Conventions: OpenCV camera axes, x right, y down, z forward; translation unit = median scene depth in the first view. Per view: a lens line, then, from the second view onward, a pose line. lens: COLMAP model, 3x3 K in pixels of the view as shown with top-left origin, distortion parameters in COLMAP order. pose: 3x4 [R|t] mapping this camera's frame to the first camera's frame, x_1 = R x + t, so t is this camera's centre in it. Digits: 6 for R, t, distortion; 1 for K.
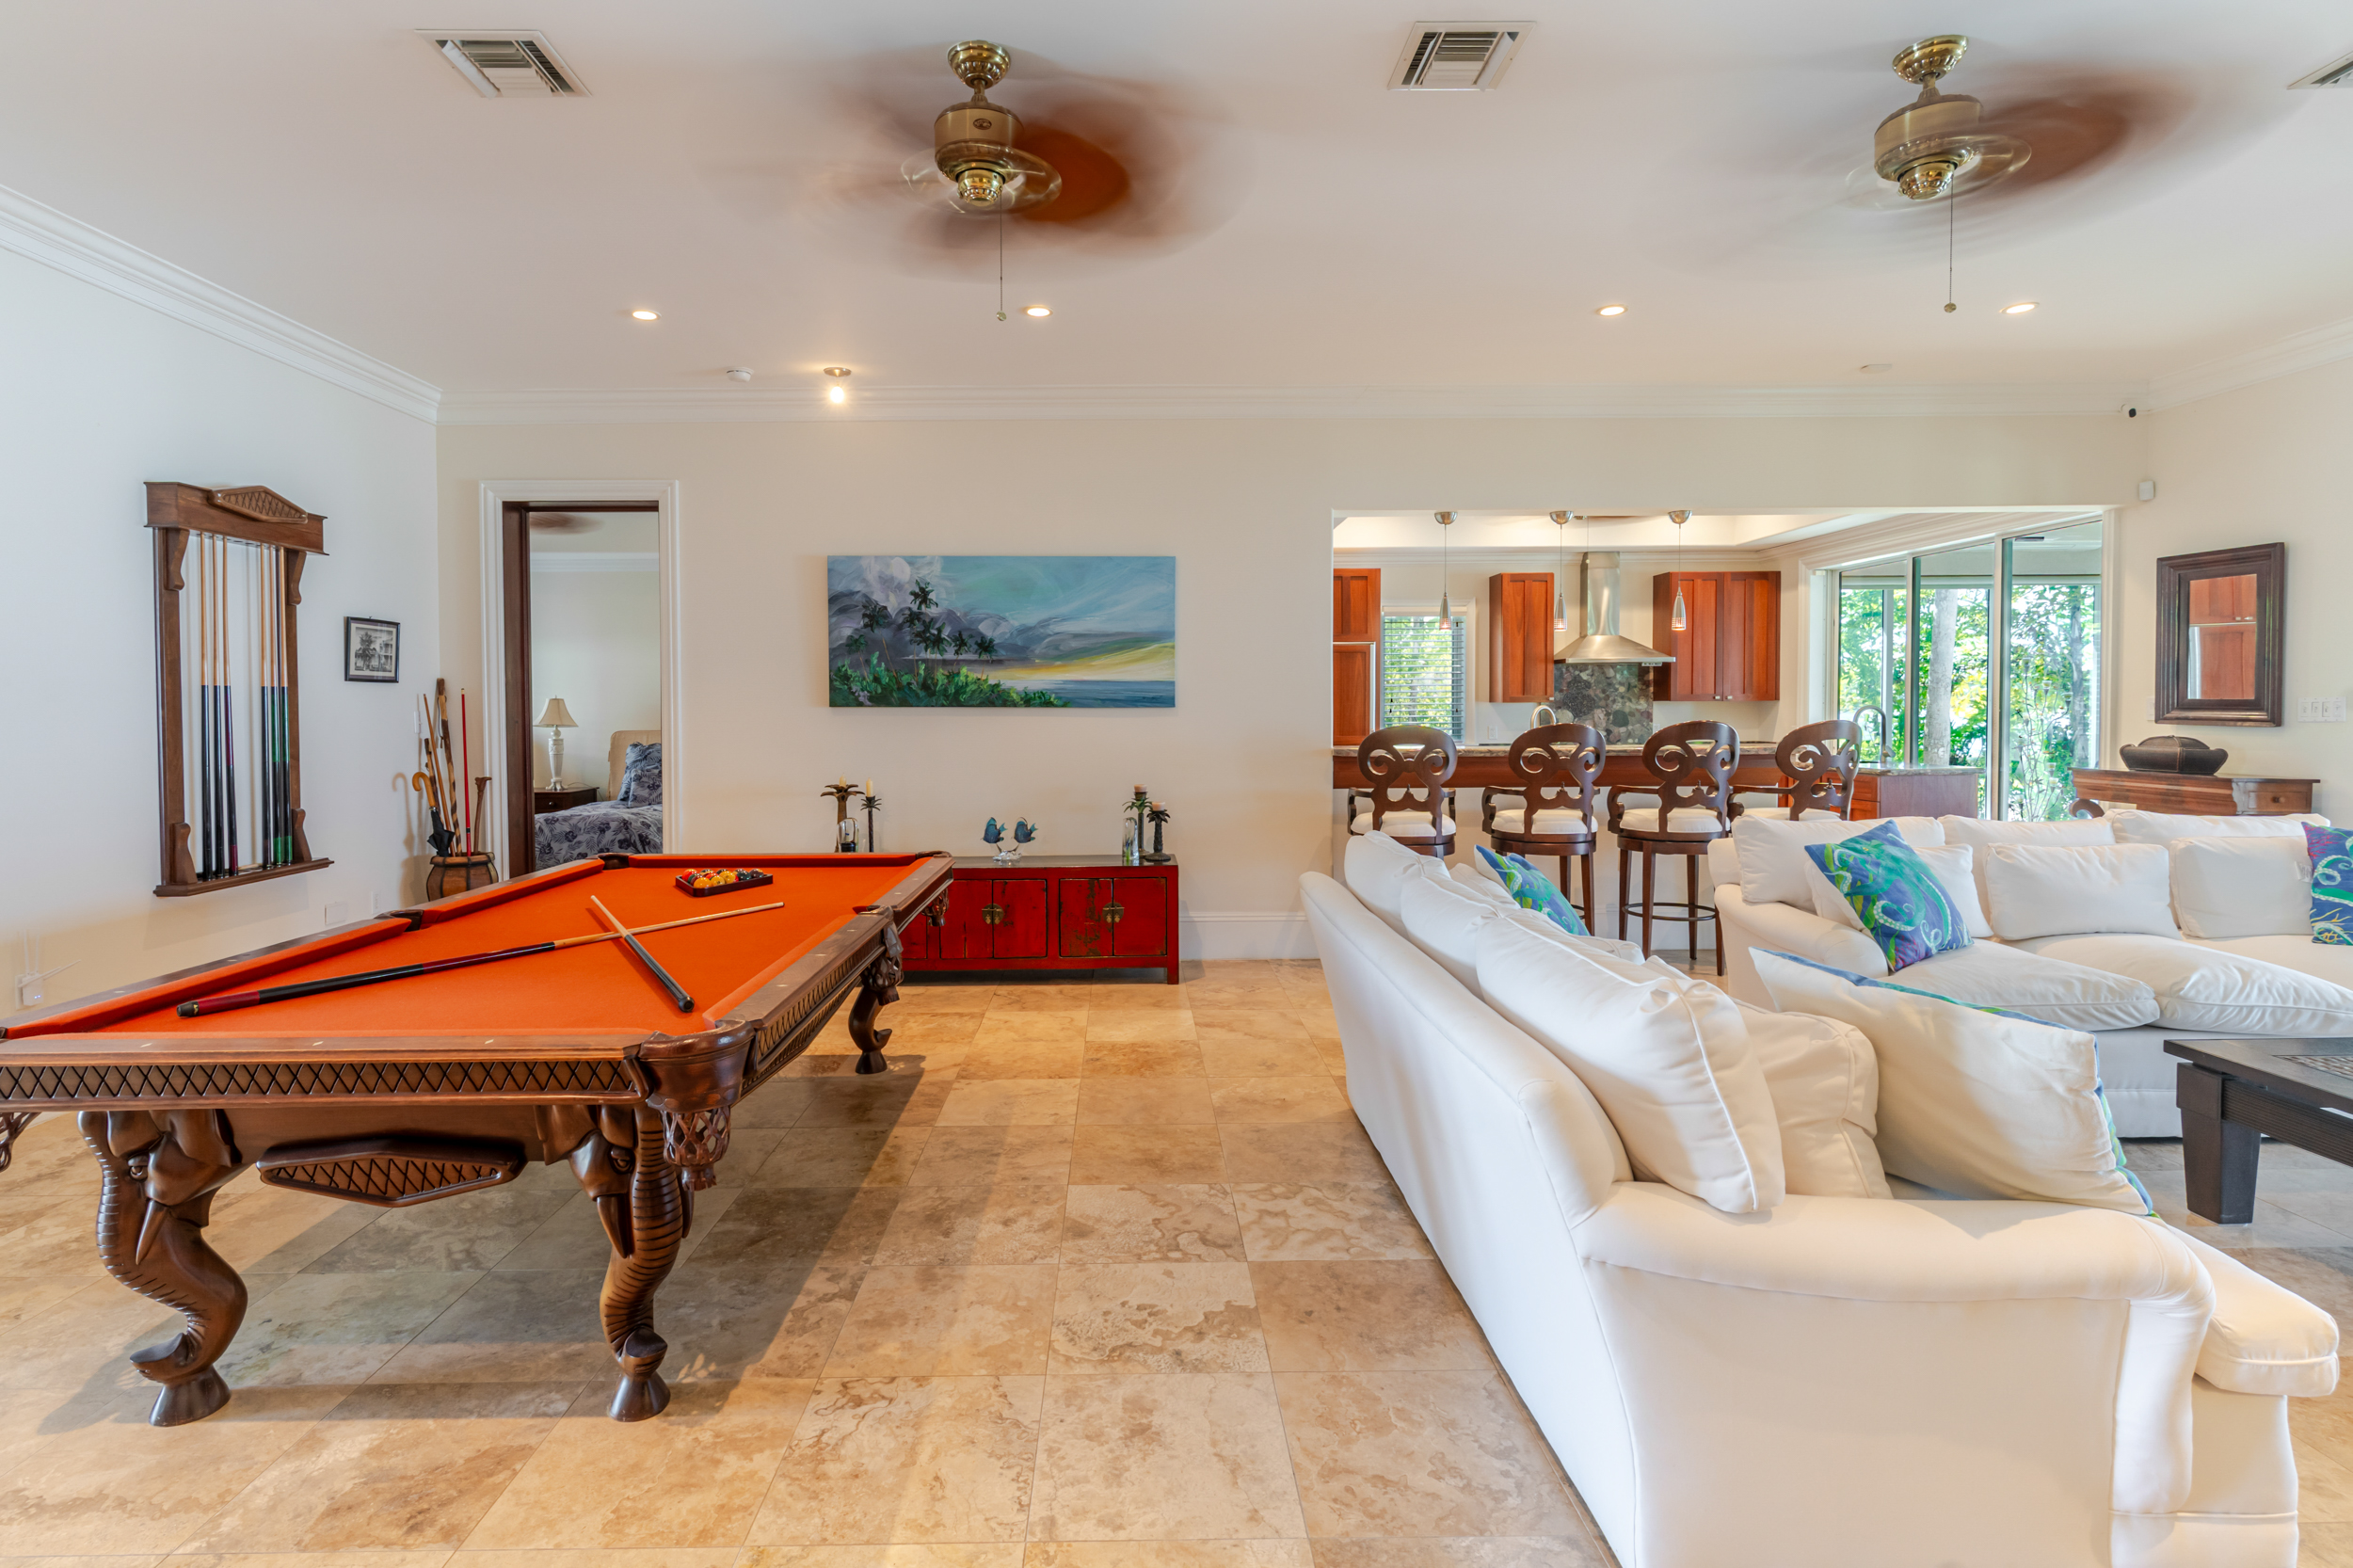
lens RADIAL K [[1137.3, 0, 1105.1], [0, 1137.3, 731.5], [0, 0, 1]] dist [0.018451, 0.000500]
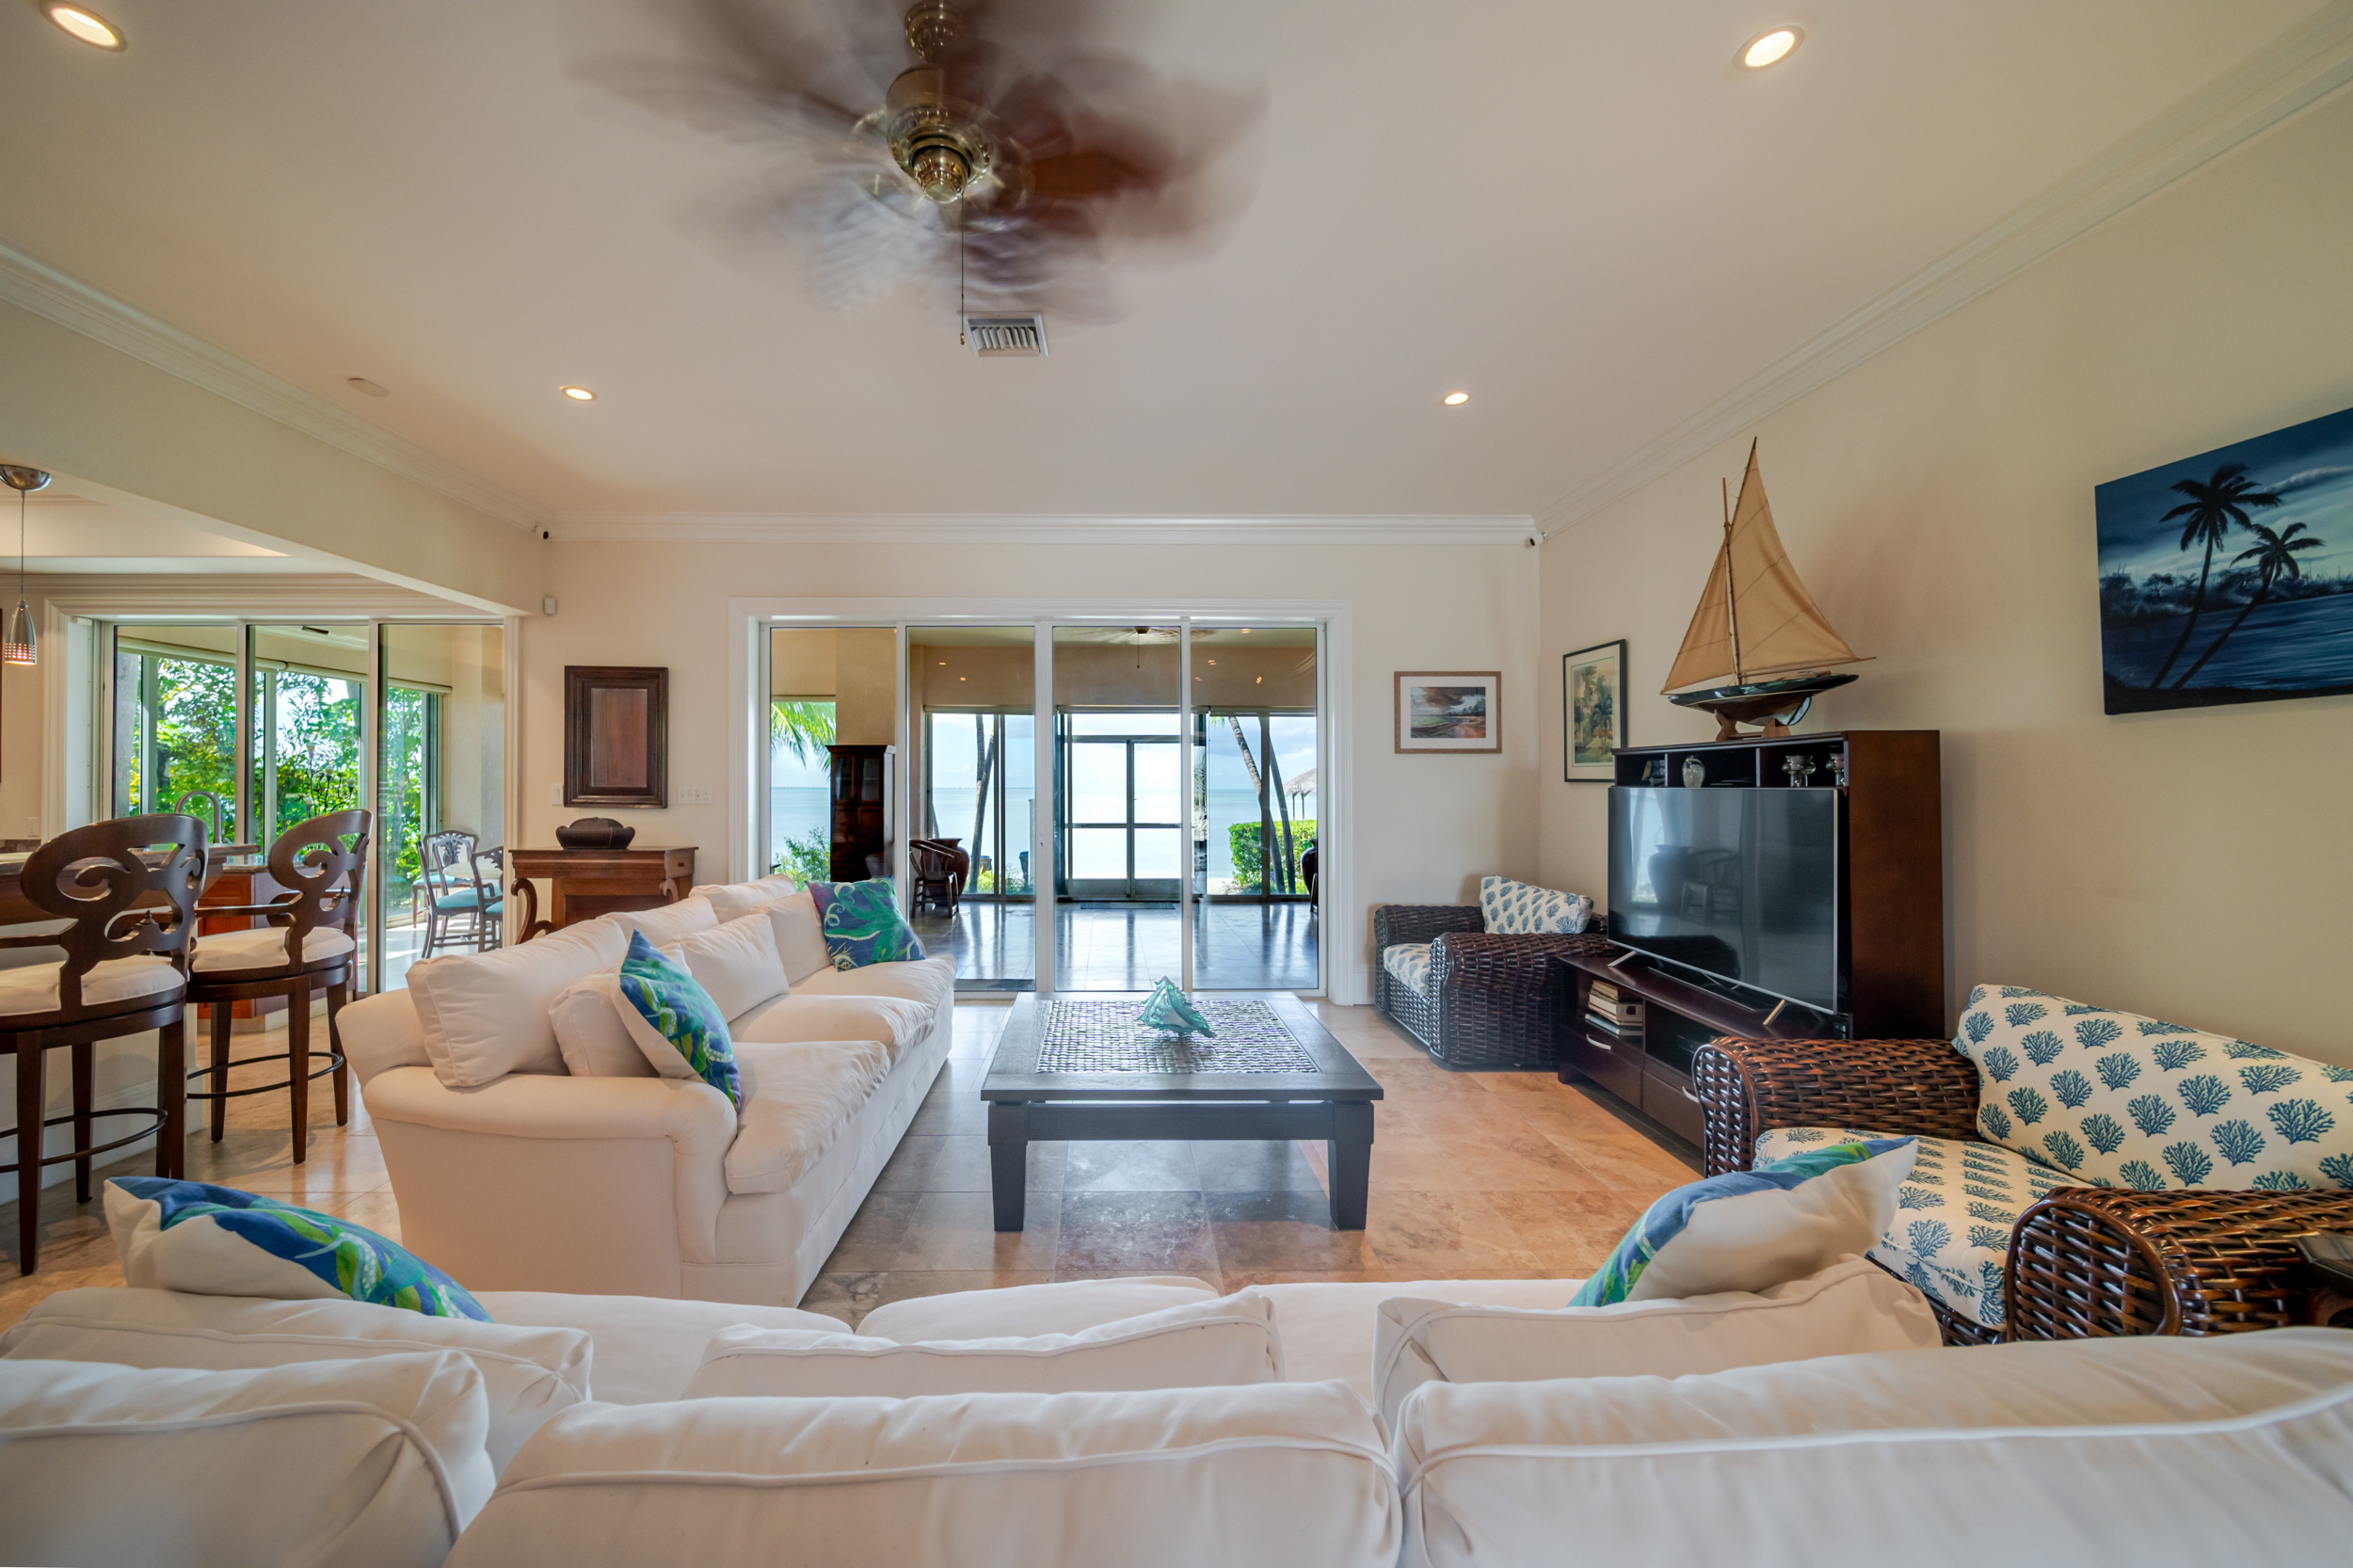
lens RADIAL K [[846.4, 0, 1116.4], [0, 846.4, 775.9], [0, 0, 1]] dist [-0.003312, -0.000462]
pose [[-0.022162, 0.020682, 0.999540, 0.053145], [0.020643, 0.999582, -0.020225, -0.010655], [-0.999541, 0.020185, -0.022580, 0.517768]]
